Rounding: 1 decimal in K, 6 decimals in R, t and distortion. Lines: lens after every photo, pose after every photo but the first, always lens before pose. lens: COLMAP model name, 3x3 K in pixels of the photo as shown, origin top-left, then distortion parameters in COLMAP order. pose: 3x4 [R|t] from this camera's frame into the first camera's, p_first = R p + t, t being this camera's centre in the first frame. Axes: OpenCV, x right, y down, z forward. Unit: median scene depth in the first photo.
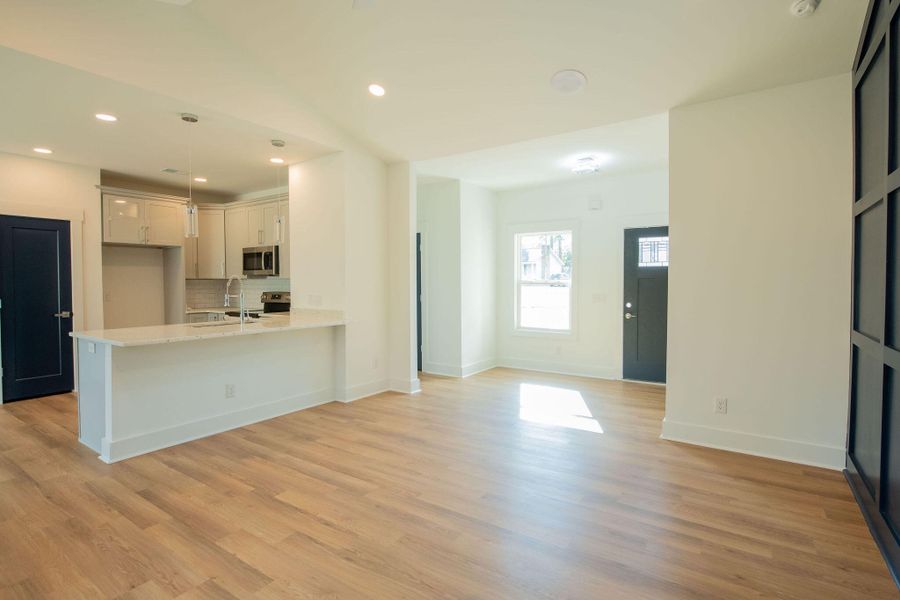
lens RADIAL K [[426.4, 0, 453.1], [0, 426.4, 289.8], [0, 0, 1]] dist [-0.006371, -0.003531]
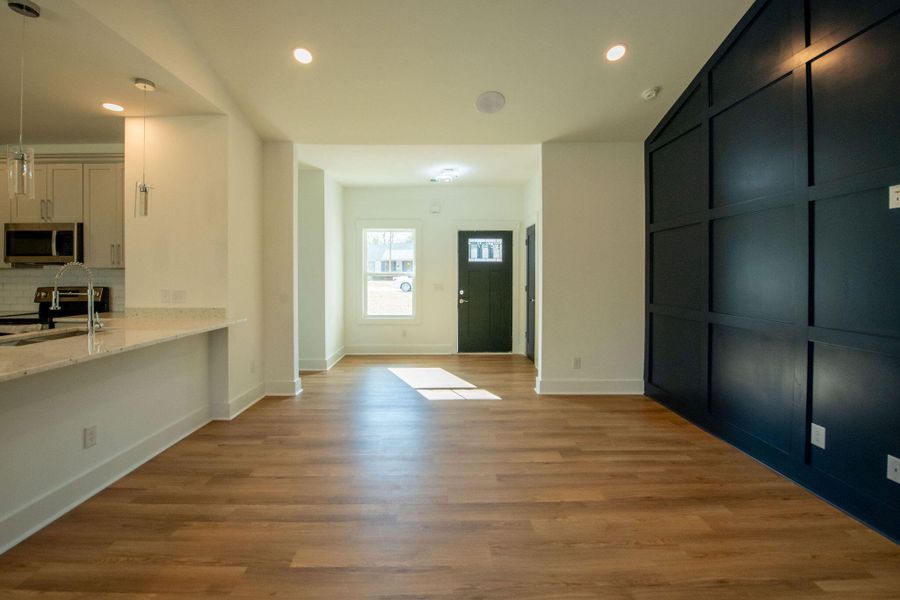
lens RADIAL K [[367.1, 0, 437.1], [0, 367.1, 279.6], [0, 0, 1]] dist [-0.018683, -0.001118]
pose [[0.829797, -0.006517, 0.558027, -0.291166], [0.005083, 0.999979, 0.004120, -0.007886], [-0.558042, -0.000582, 0.829813, 0.174916]]
